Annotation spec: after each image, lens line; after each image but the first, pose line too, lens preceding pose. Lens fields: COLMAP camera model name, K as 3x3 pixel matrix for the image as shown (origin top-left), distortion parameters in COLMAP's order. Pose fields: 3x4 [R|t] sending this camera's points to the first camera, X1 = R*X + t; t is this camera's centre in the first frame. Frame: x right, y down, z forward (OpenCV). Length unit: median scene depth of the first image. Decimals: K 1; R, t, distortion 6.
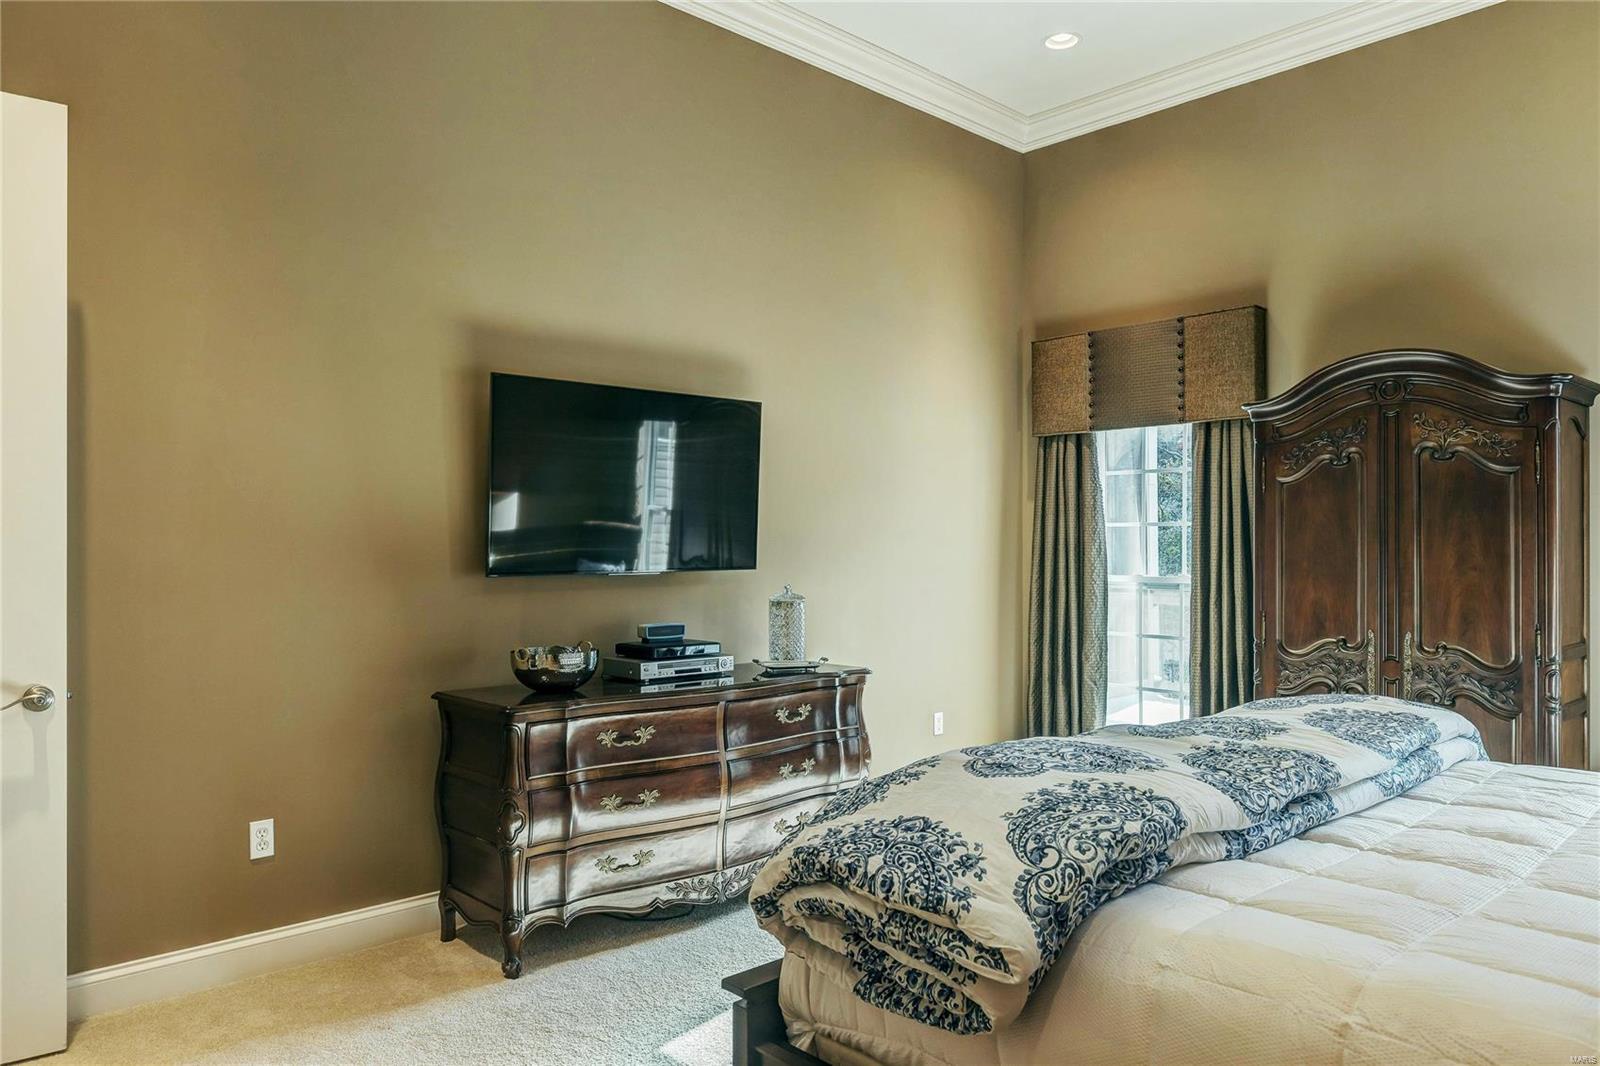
lens RADIAL K [[1092.9, 0, 800.0], [0, 1092.9, 533.0], [0, 0, 1]] dist [0.057977, -0.000283]
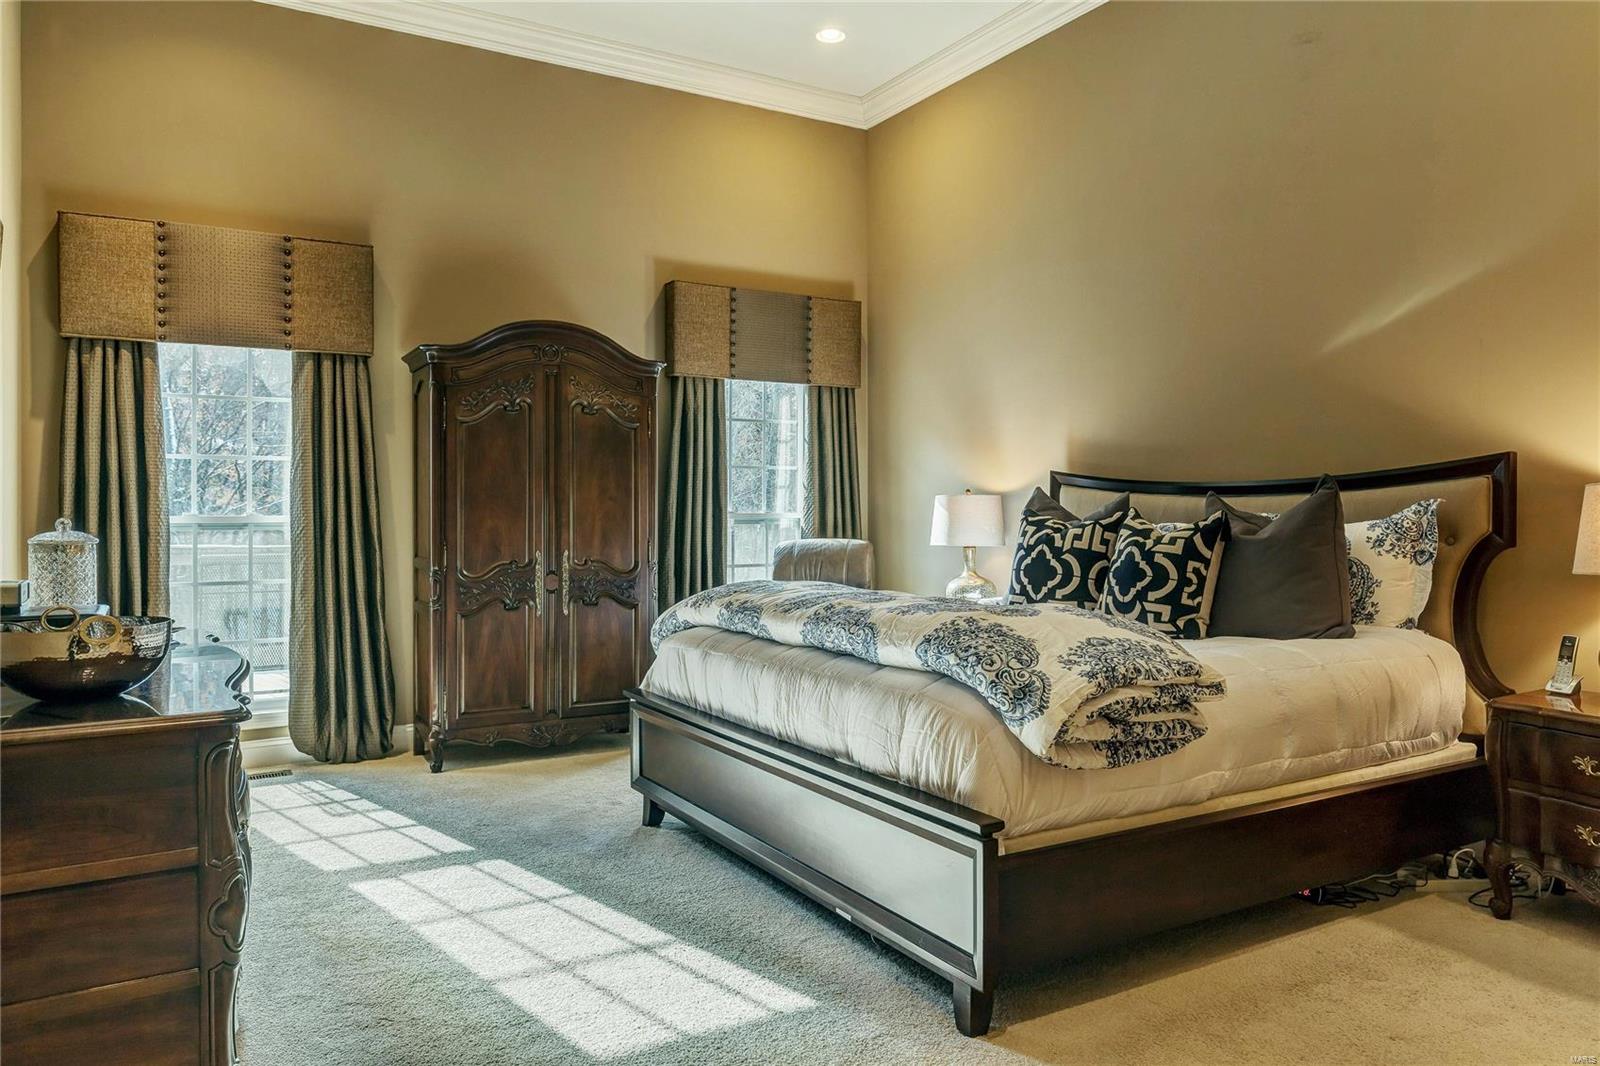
lens RADIAL K [[1086.6, 0, 800.0], [0, 1086.6, 533.0], [0, 0, 1]] dist [-0.001910, -0.001283]
pose [[0.226262, -0.013317, 0.973975, -0.555972], [-0.007503, 0.999853, 0.015414, 0.046925], [-0.974038, -0.010796, 0.226129, 0.445450]]
